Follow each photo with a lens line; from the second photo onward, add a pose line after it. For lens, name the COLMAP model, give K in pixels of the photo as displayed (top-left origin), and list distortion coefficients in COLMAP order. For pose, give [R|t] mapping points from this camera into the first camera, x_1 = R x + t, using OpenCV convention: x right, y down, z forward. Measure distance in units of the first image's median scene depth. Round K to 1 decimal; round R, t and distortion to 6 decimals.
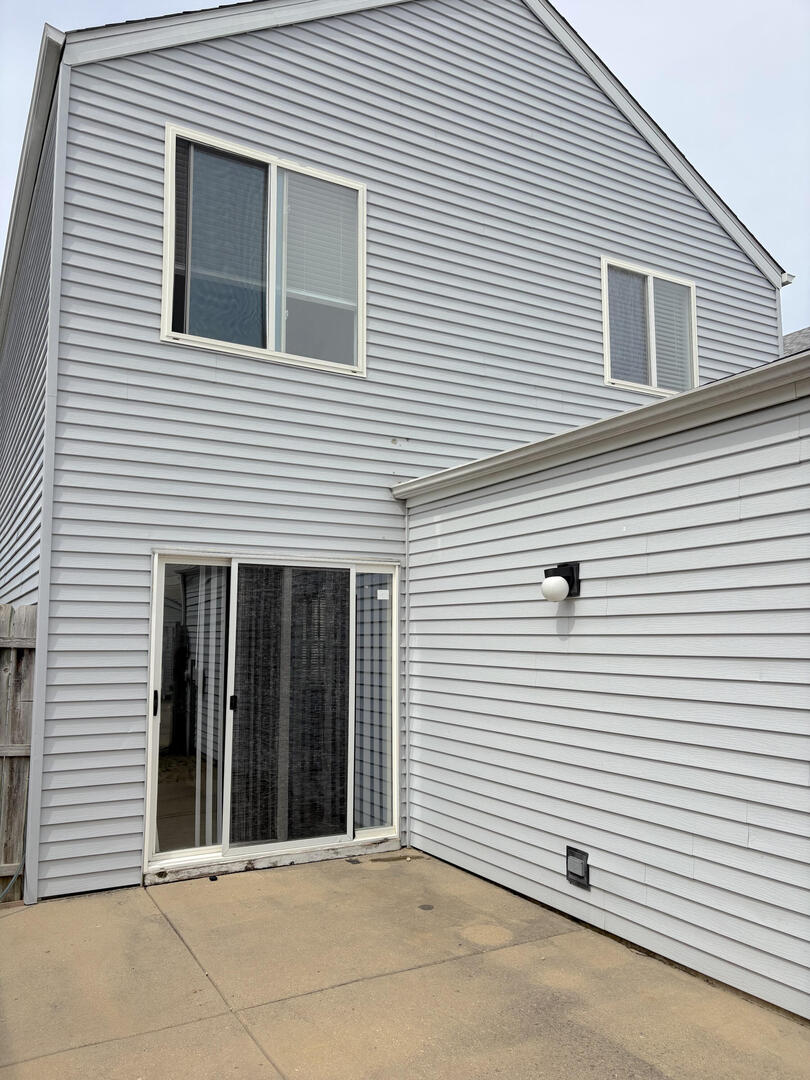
lens RADIAL K [[816.9, 0, 404.9], [0, 816.9, 542.9], [0, 0, 1]] dist [0.046755, -0.048211]
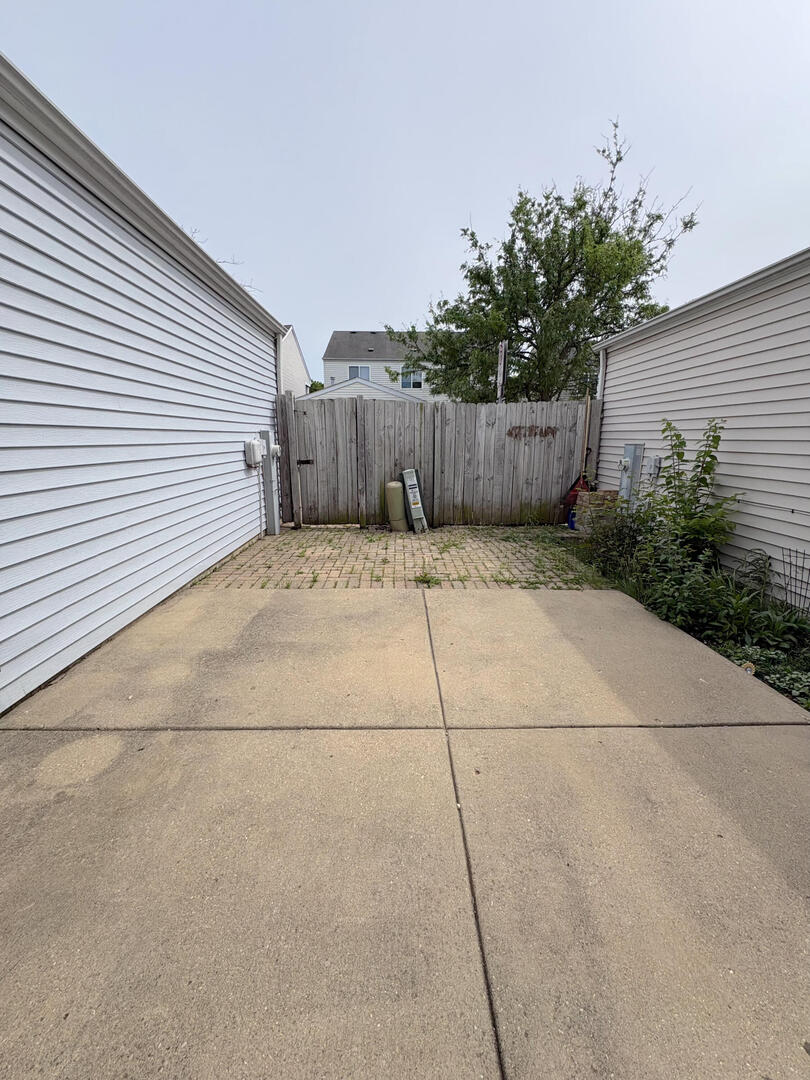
lens RADIAL K [[431.6, 0, 405.4], [0, 431.6, 539.6], [0, 0, 1]] dist [0.001497, -0.000058]
pose [[-0.882339, -0.107232, 0.458236, -0.242395], [-0.053279, 0.990196, 0.129126, 0.170786], [-0.467590, 0.089518, -0.879401, 0.929228]]
